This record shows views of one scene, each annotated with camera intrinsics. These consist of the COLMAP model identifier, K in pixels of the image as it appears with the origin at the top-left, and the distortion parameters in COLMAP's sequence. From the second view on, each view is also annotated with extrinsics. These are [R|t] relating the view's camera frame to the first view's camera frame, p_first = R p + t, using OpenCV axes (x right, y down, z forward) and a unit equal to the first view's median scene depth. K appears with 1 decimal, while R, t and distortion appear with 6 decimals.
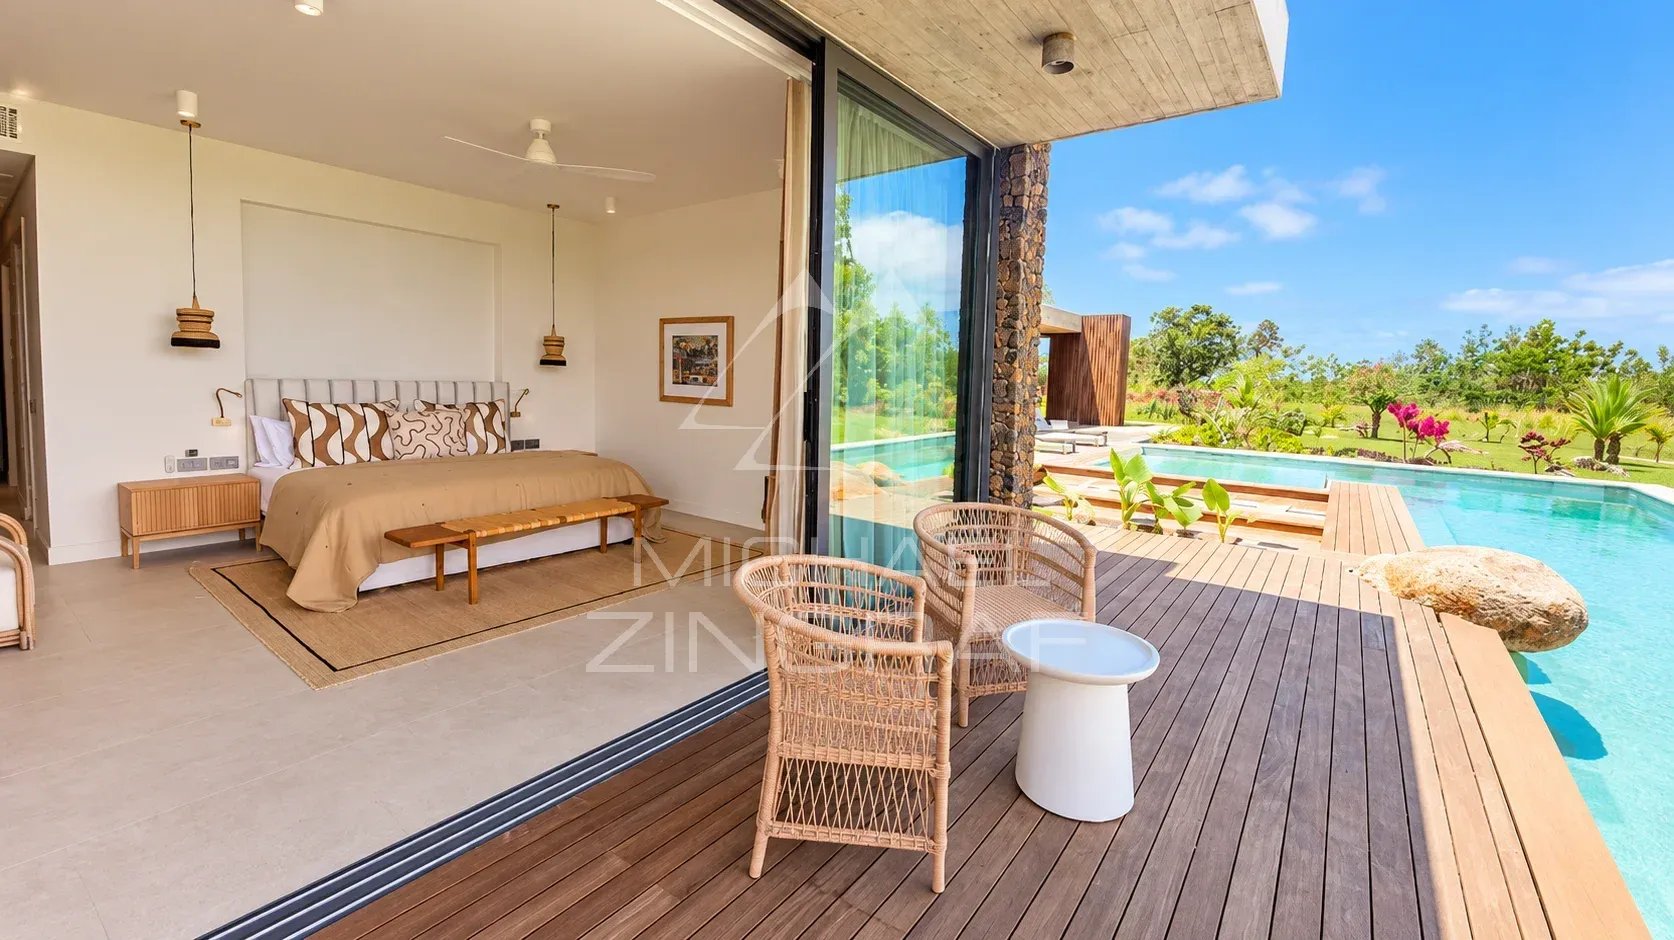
lens RADIAL K [[680.6, 0, 837.0], [0, 680.6, 470.0], [0, 0, 1]] dist [-0.002154, -0.000733]
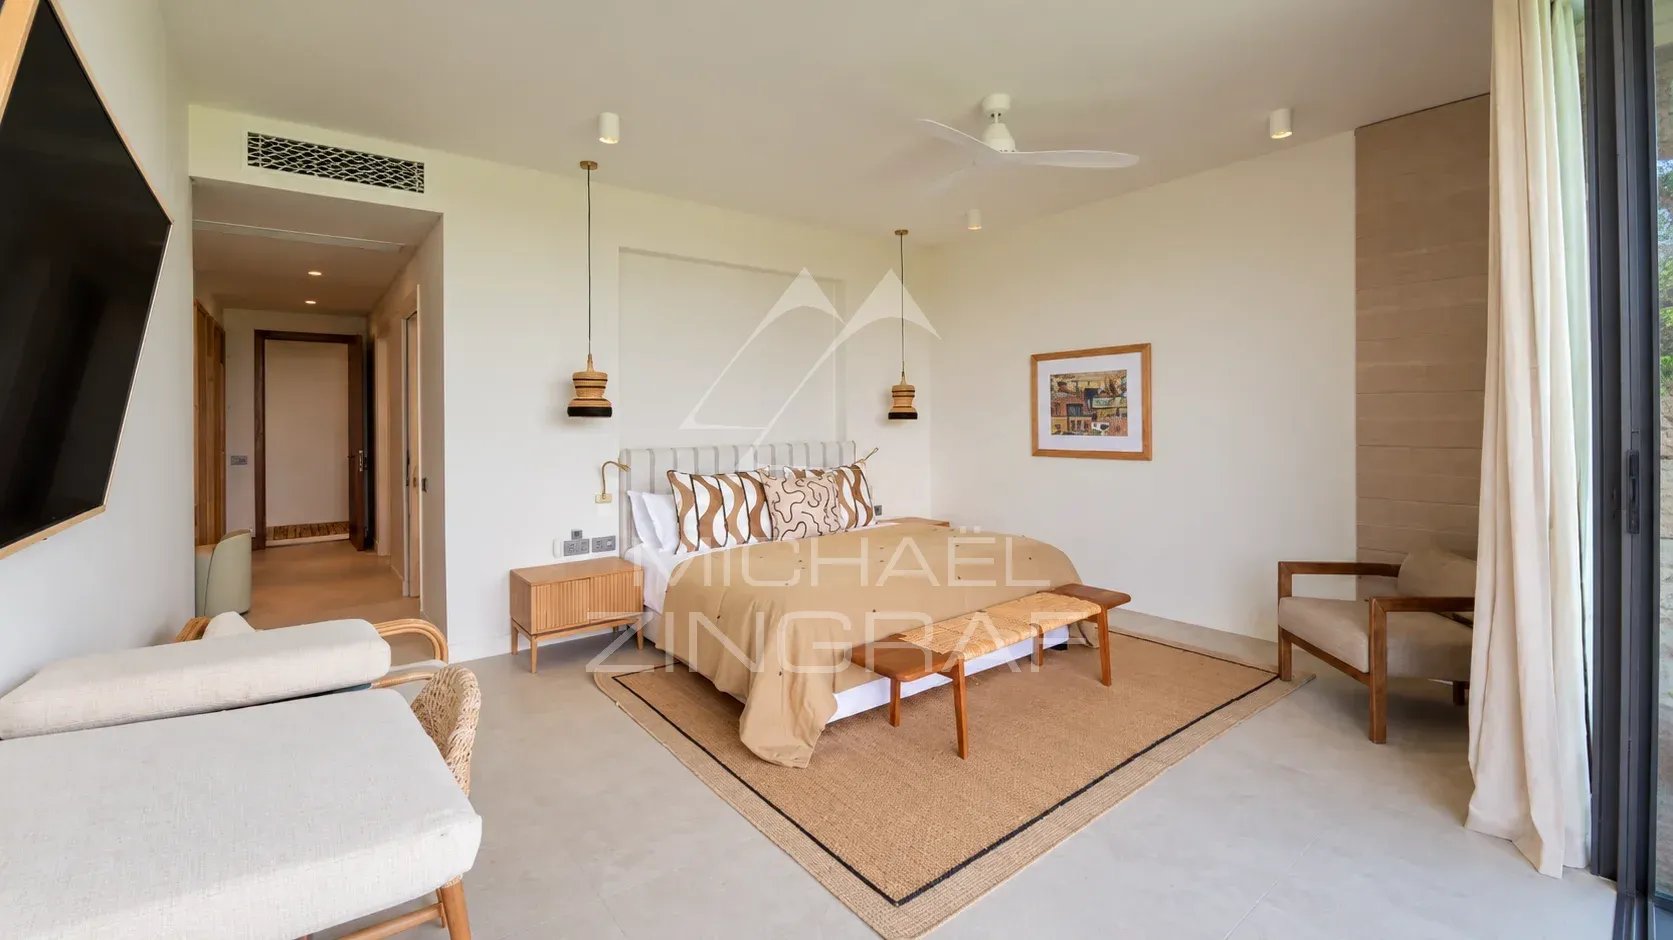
lens RADIAL K [[680.2, 0, 836.5], [0, 680.2, 470.0], [0, 0, 1]] dist [-0.002154, -0.000733]
pose [[0.965480, -0.031115, -0.258612, -0.353721], [0.012970, 0.997351, -0.071577, -0.038326], [0.260154, 0.065752, 0.963326, 0.206203]]
